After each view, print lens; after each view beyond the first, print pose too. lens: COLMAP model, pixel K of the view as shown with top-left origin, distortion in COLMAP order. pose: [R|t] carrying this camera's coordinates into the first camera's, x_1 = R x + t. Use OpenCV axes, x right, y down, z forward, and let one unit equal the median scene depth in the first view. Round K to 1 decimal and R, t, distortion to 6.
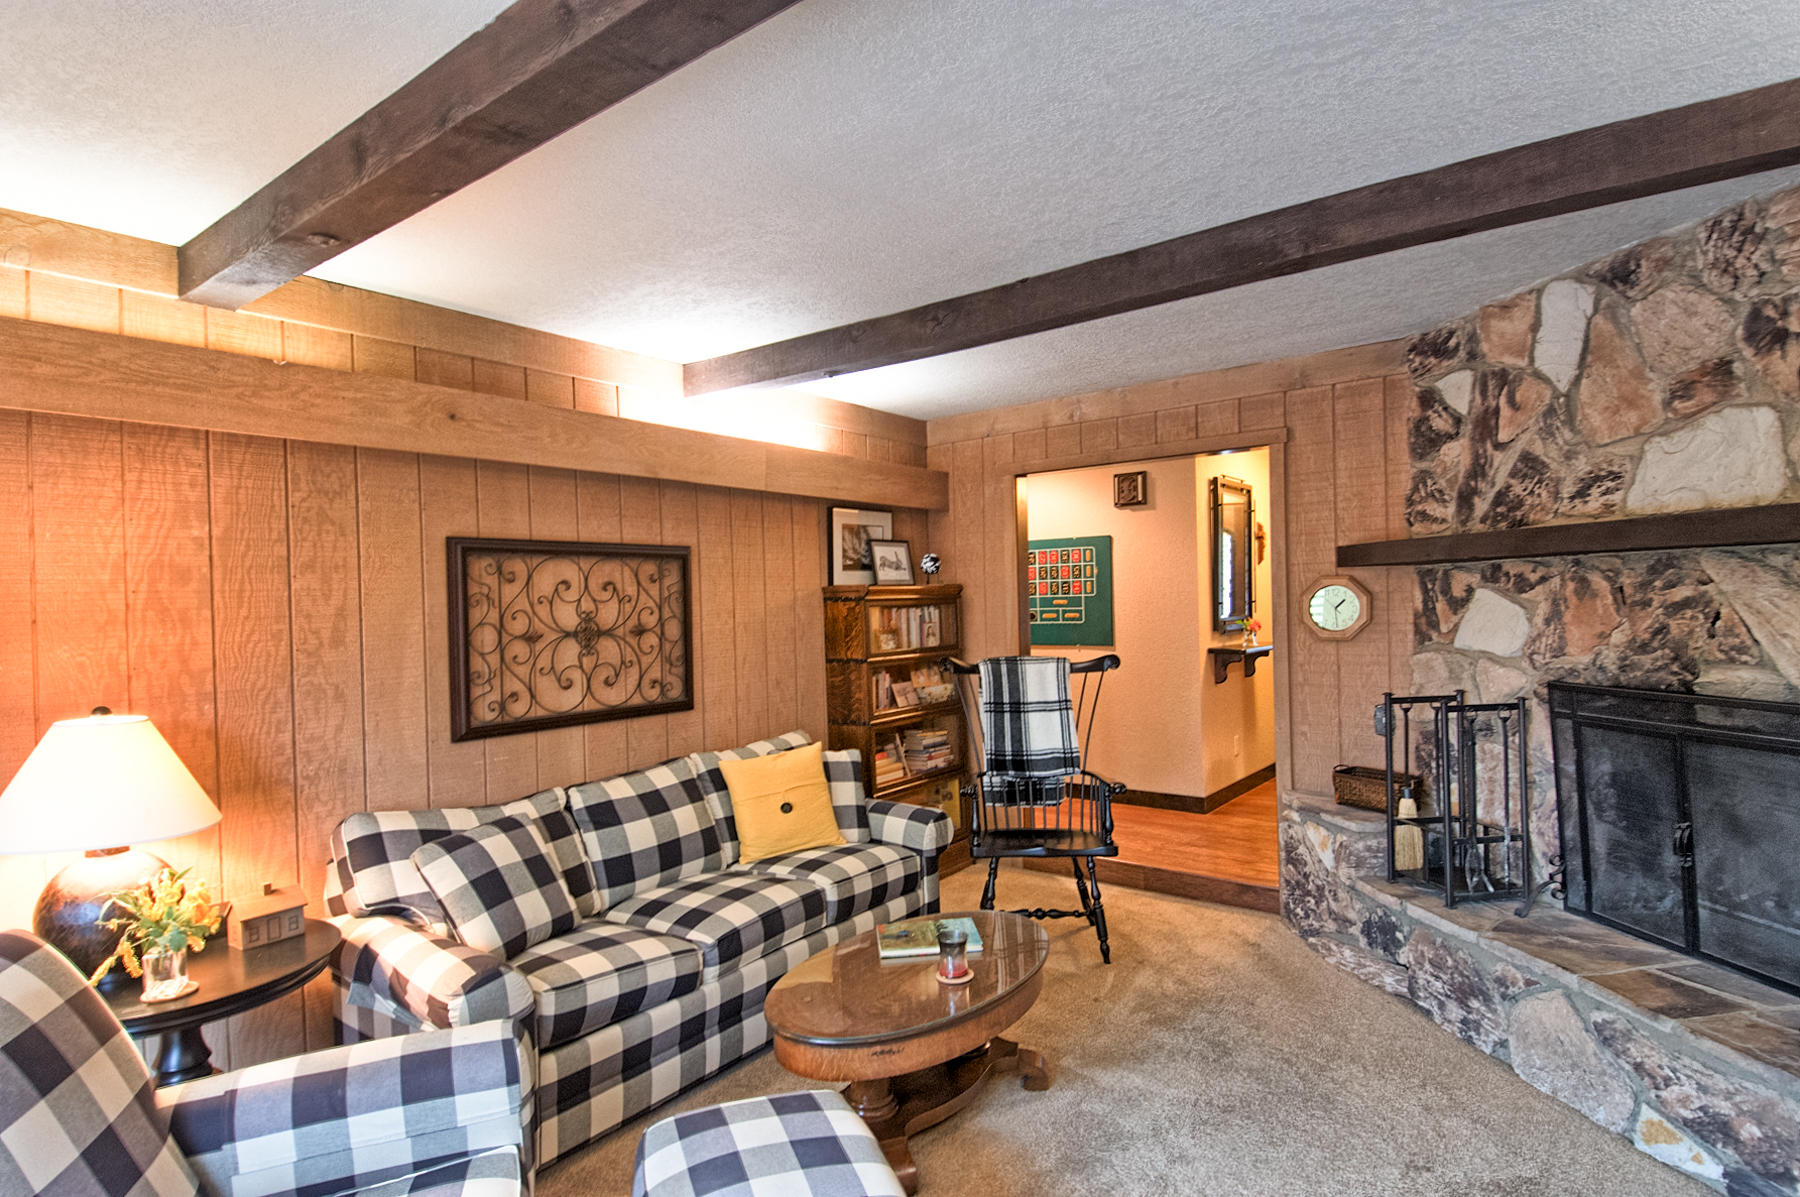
lens RADIAL K [[944.7, 0, 883.1], [0, 944.7, 597.1], [0, 0, 1]] dist [0.015688, -0.021806]
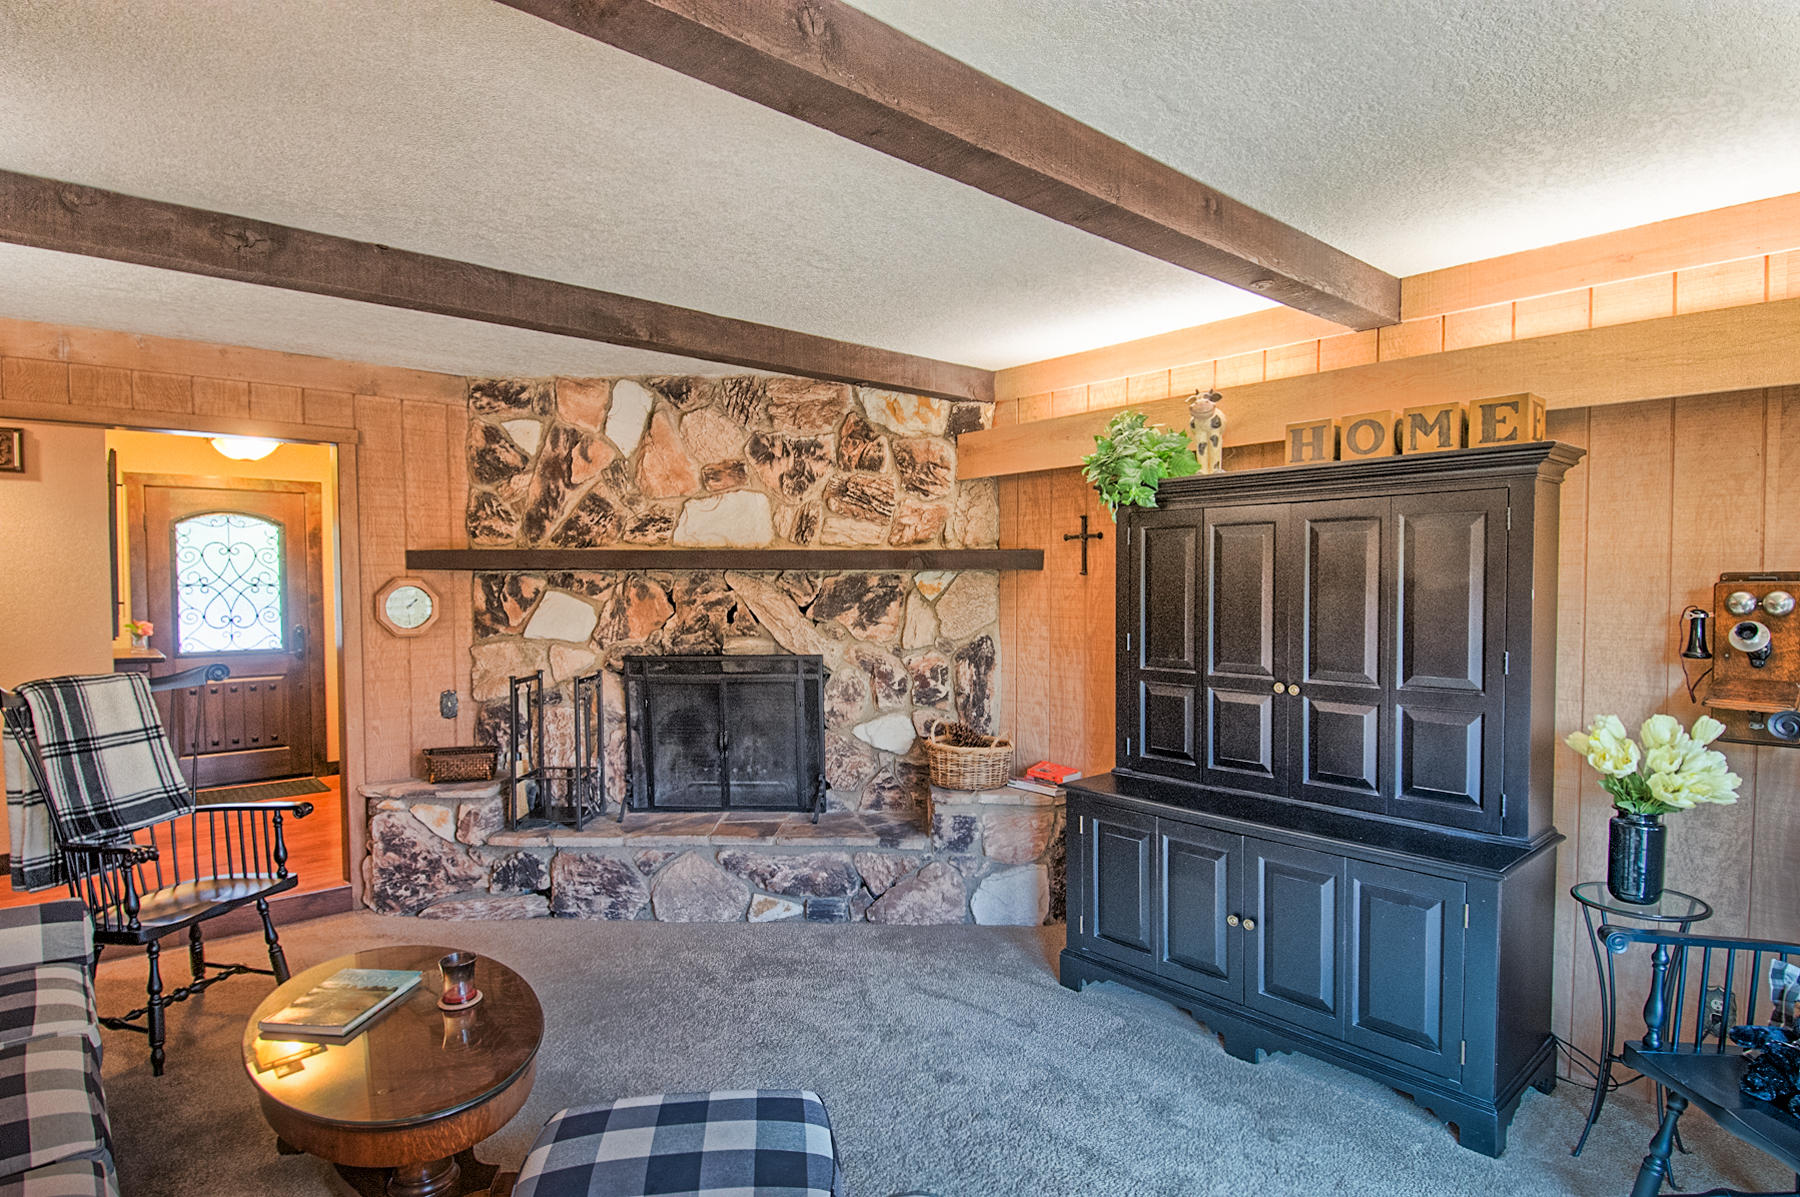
lens RADIAL K [[944.7, 0, 886.1], [0, 944.7, 604.4], [0, 0, 1]] dist [0.015688, -0.021806]
pose [[0.171720, -0.002122, 0.985144, -0.601397], [-0.004507, 0.999986, 0.002940, 0.003292], [-0.985136, -0.004945, 0.171708, 0.331250]]
